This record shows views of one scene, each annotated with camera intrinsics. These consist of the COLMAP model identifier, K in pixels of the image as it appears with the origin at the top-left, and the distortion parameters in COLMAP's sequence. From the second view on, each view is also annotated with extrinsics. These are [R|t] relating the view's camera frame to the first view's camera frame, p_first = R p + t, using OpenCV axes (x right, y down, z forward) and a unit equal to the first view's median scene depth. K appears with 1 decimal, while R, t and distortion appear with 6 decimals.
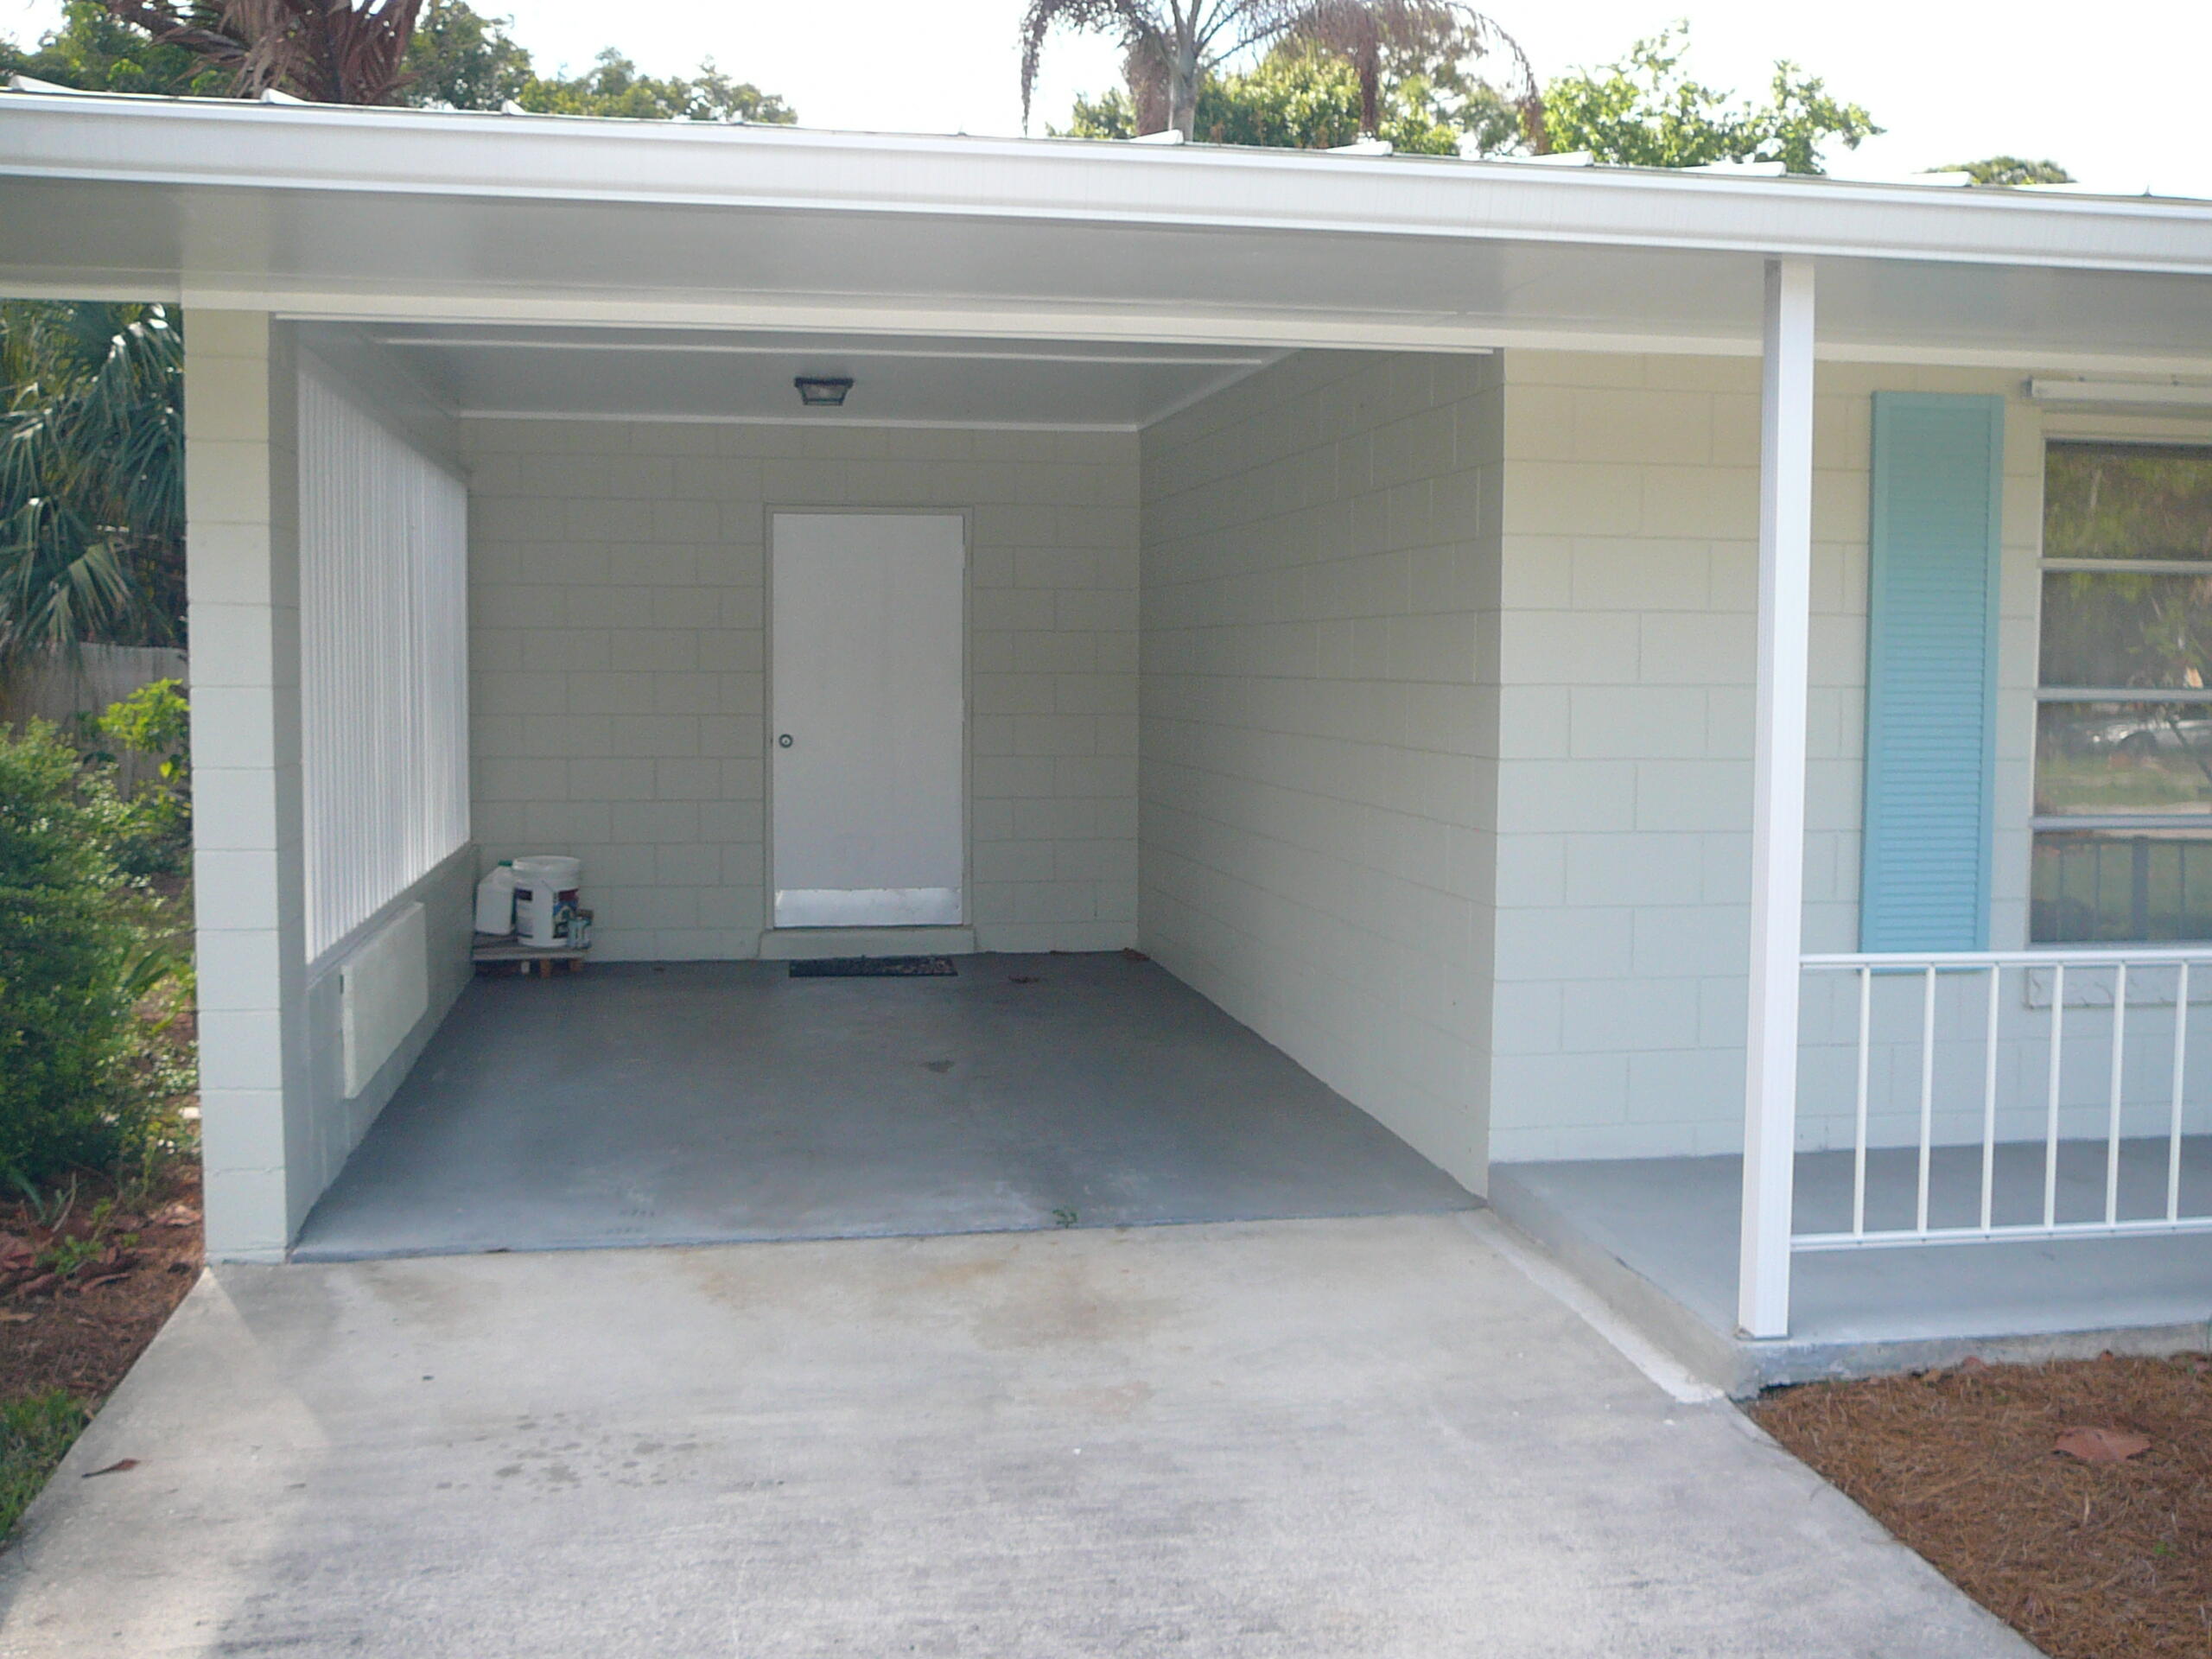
lens RADIAL K [[2255.6, 0, 1107.2], [0, 2255.6, 835.4], [0, 0, 1]] dist [-0.029593, 0.000000]
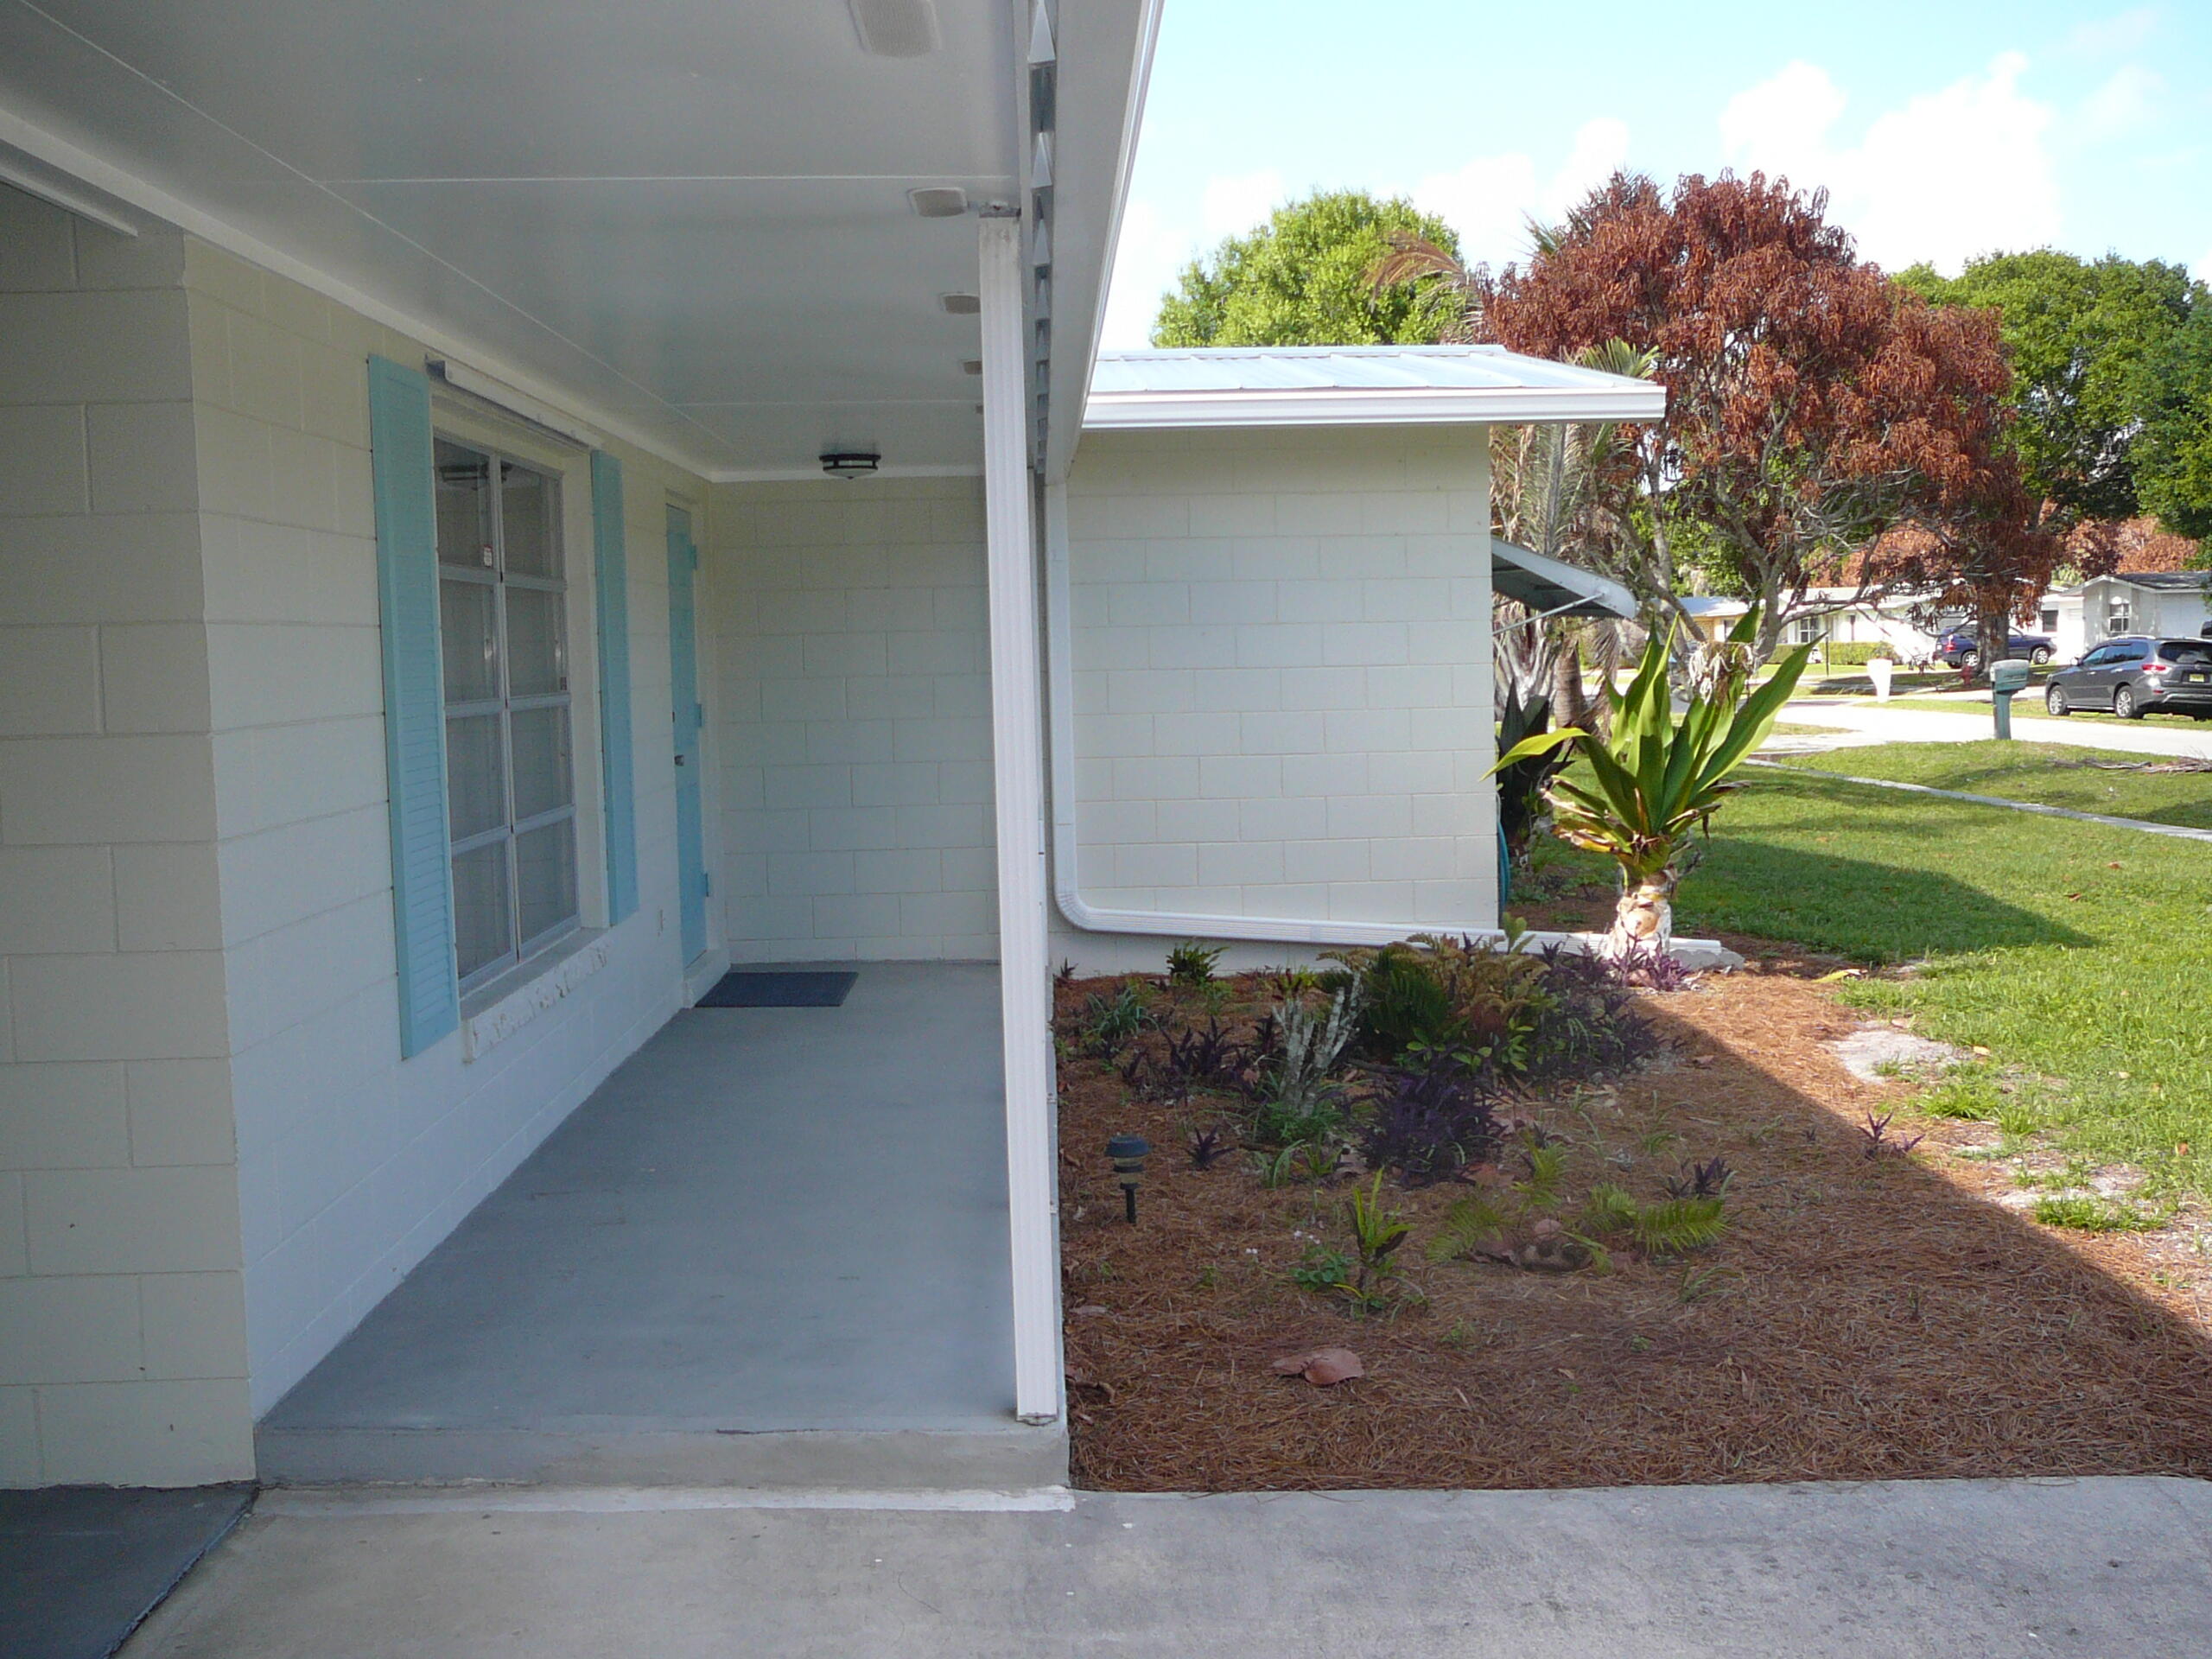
lens RADIAL K [[2255.6, 0, 1104.2], [0, 2255.6, 824.2], [0, 0, 1]] dist [-0.029593, 0.000000]
pose [[0.115137, -0.076645, 0.990388, -0.656115], [0.086686, 0.993991, 0.066846, -0.085296], [-0.989560, 0.078156, 0.121089, 0.916281]]
